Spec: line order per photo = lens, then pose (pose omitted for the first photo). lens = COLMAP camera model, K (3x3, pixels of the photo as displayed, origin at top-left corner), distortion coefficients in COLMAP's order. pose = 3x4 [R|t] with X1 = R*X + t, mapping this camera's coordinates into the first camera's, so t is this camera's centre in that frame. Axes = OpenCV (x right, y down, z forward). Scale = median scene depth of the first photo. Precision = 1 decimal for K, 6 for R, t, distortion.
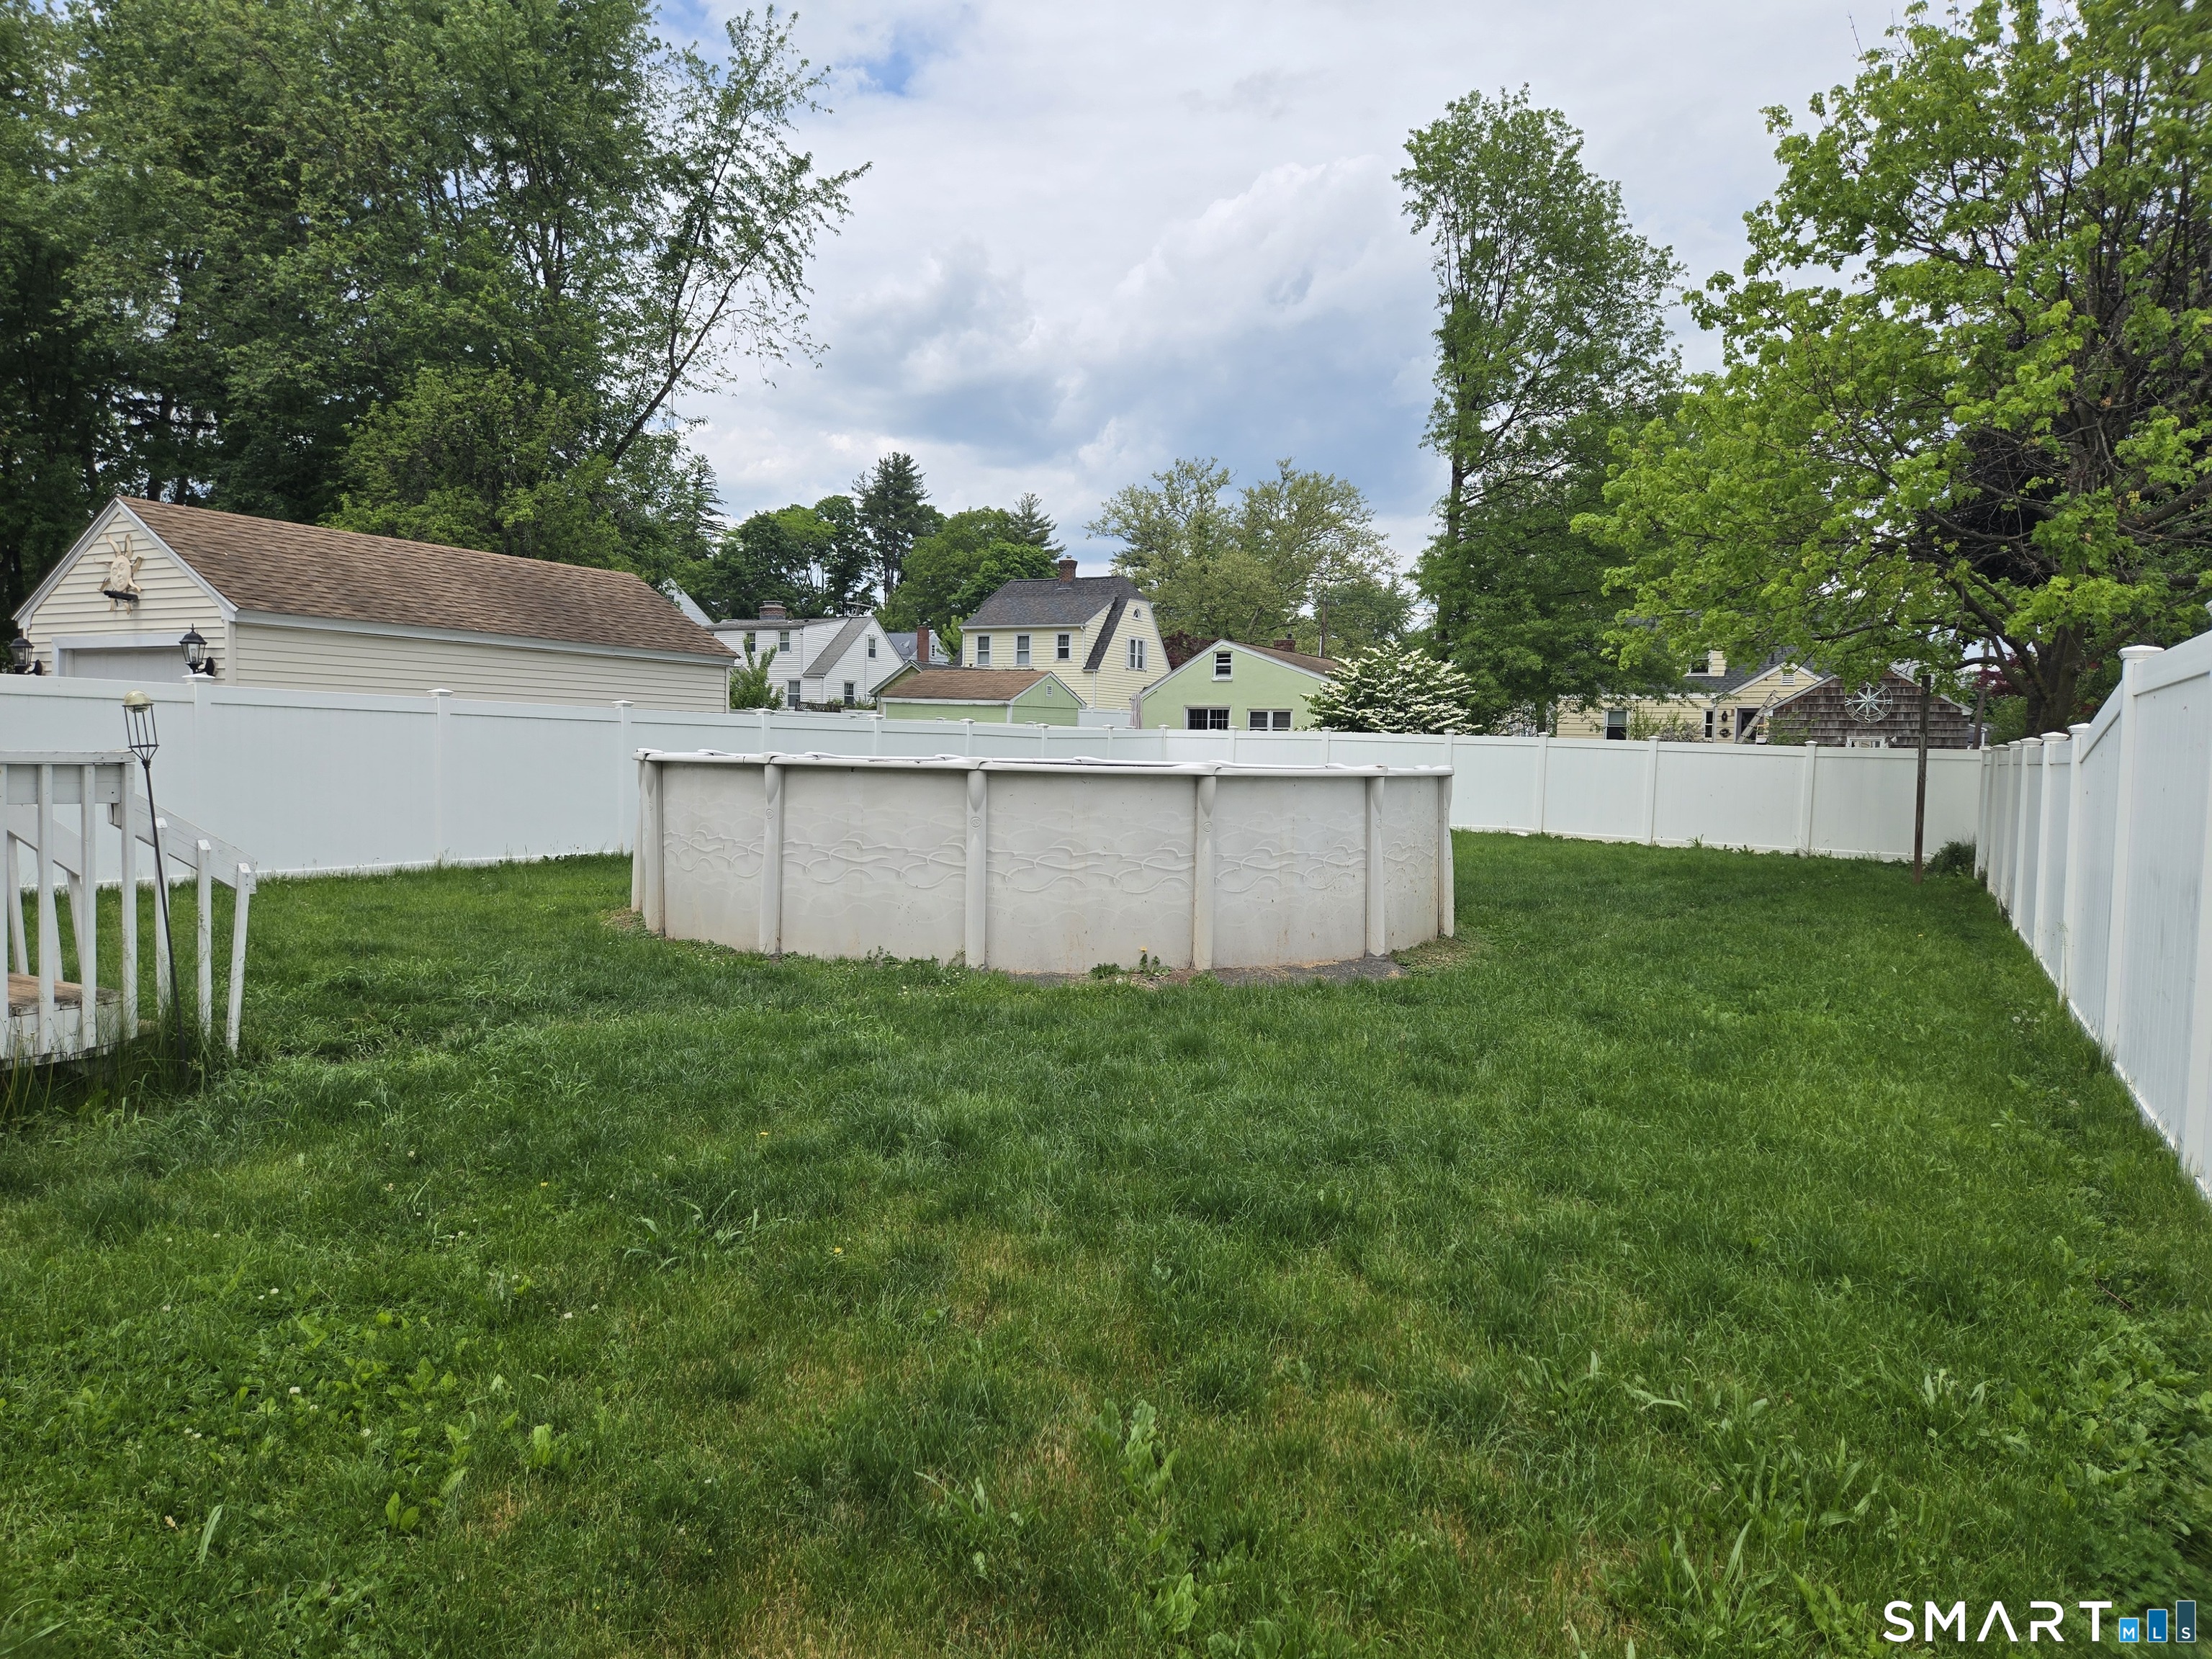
lens RADIAL K [[1457.4, 0, 1108.1], [0, 1457.4, 819.0], [0, 0, 1]] dist [0.060602, -0.059323]
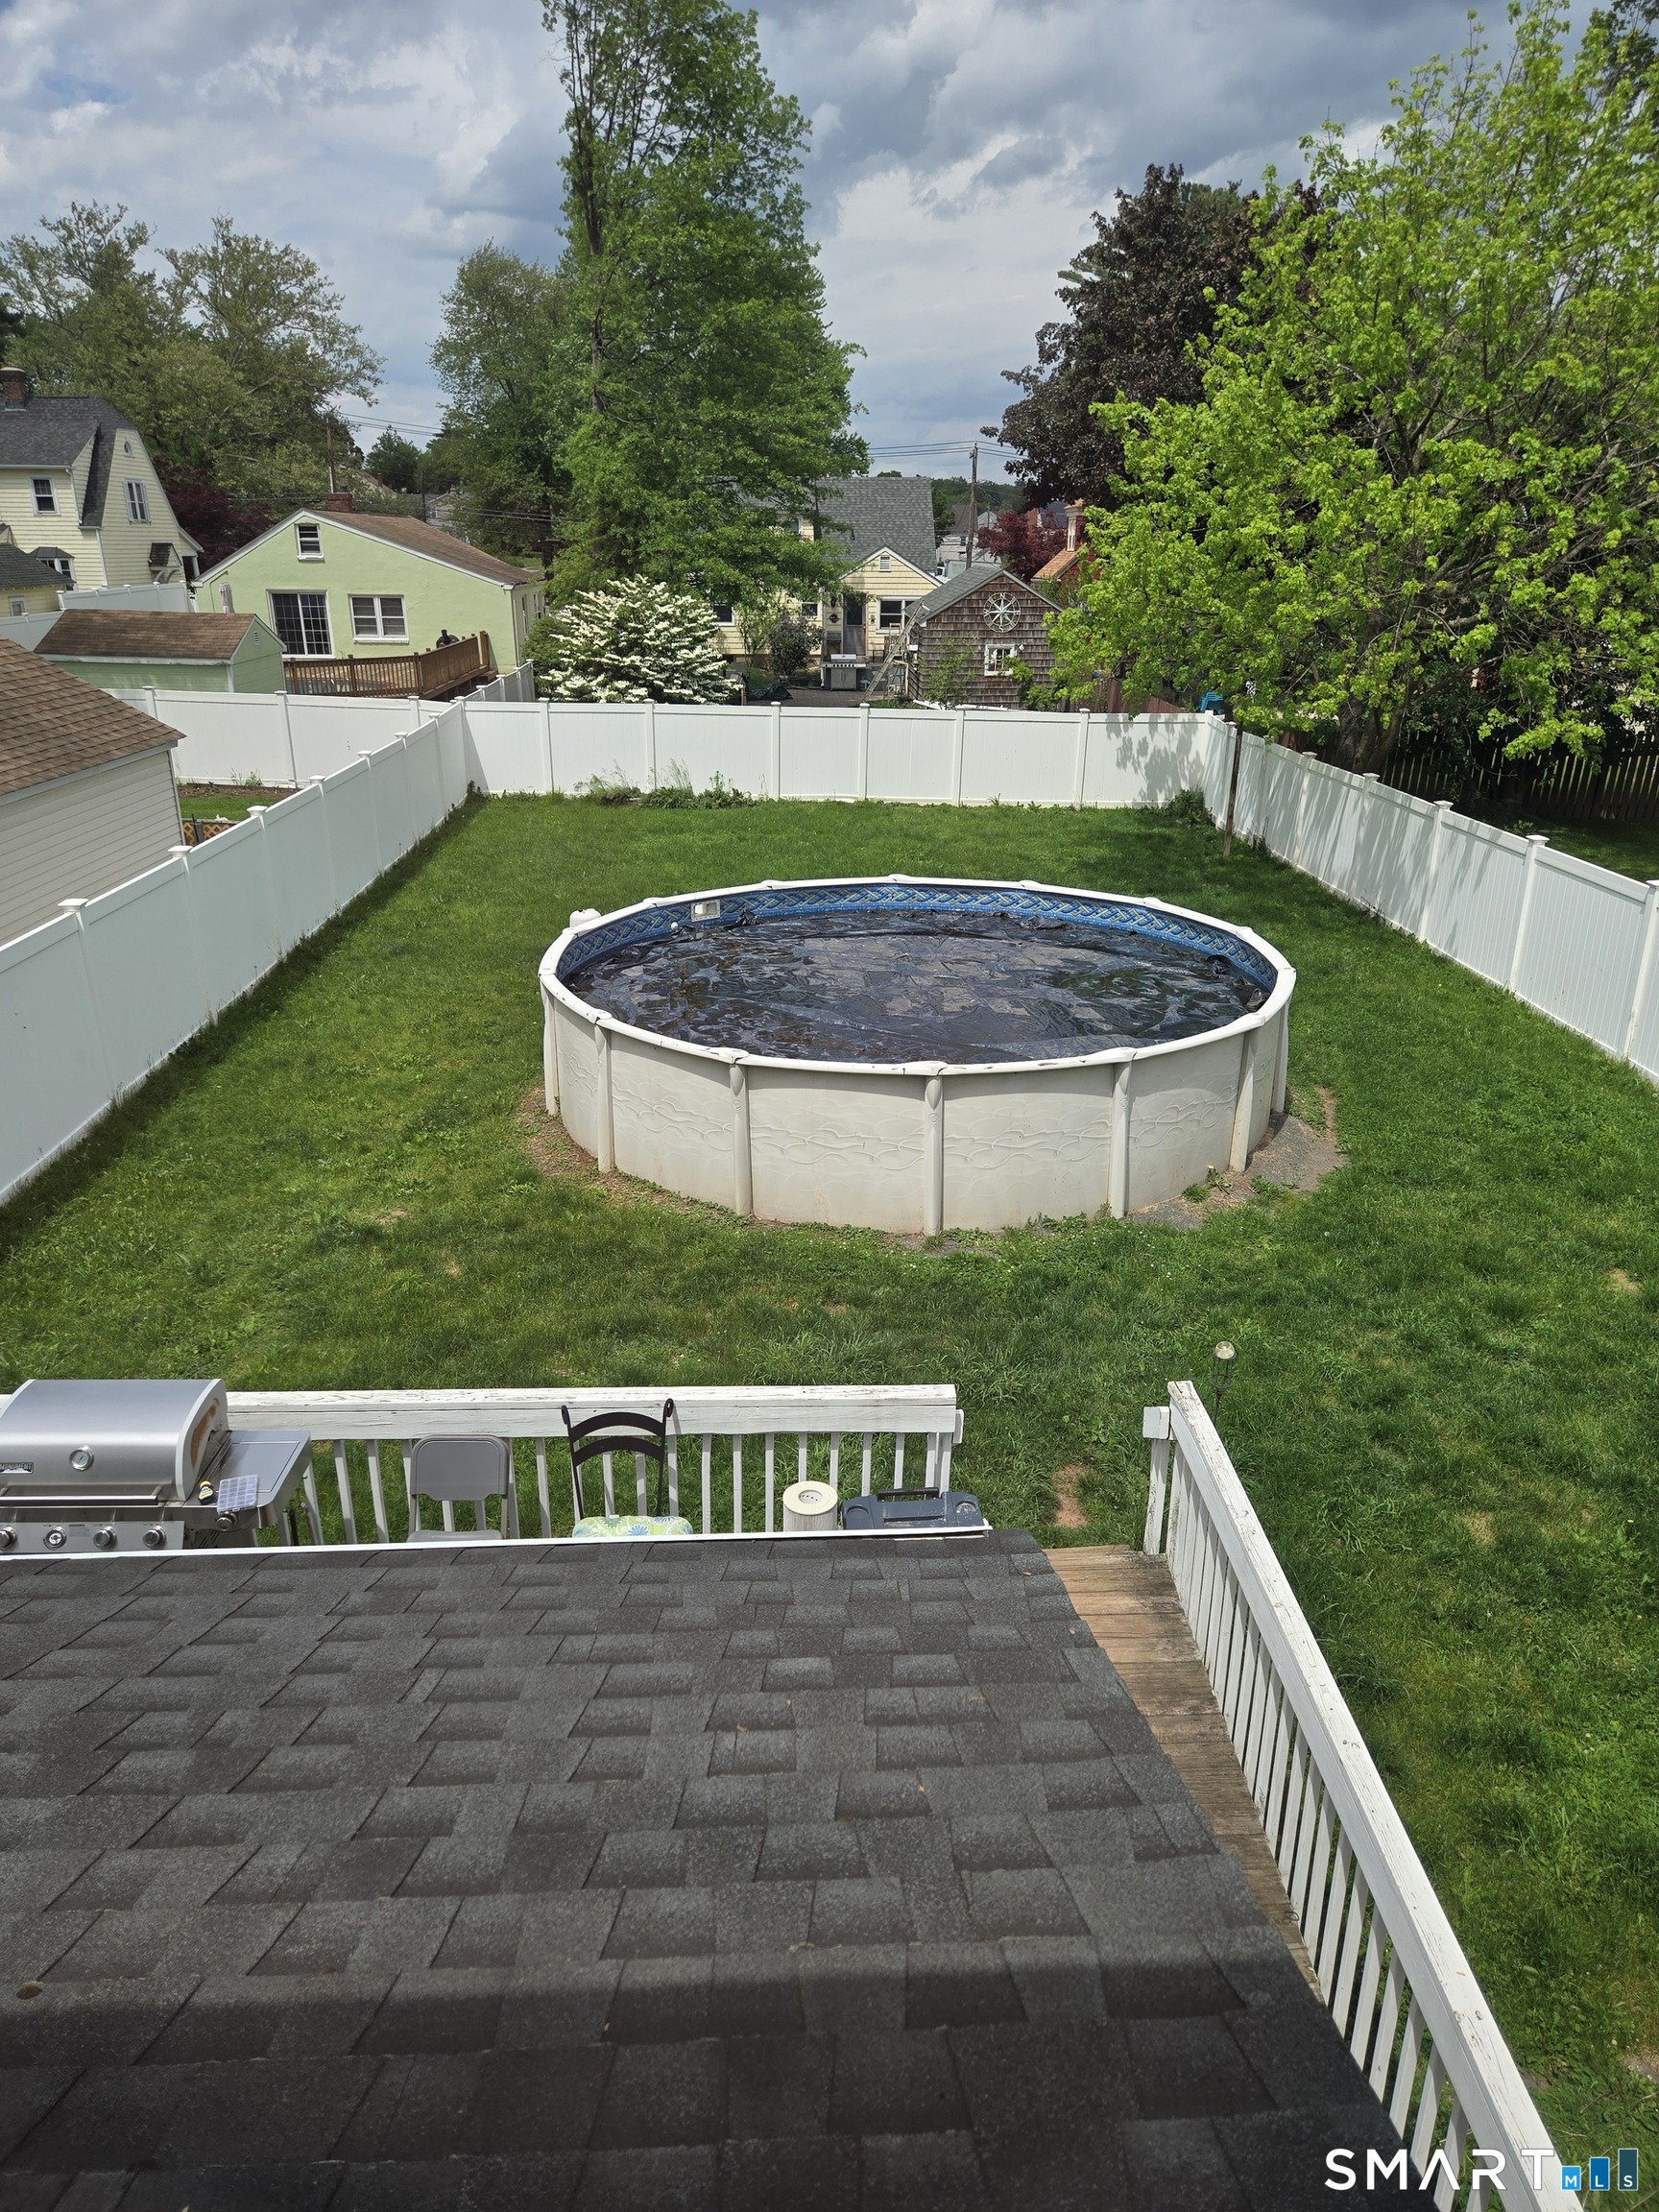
lens RADIAL K [[1457.4, 0, 837.4], [0, 1457.4, 1115.4], [0, 0, 1]] dist [0.060602, -0.059323]
pose [[0.857381, -0.201247, 0.473706, -0.208943], [0.037405, 0.942316, 0.332627, -0.095508], [-0.513321, -0.267469, 0.815452, 0.037491]]
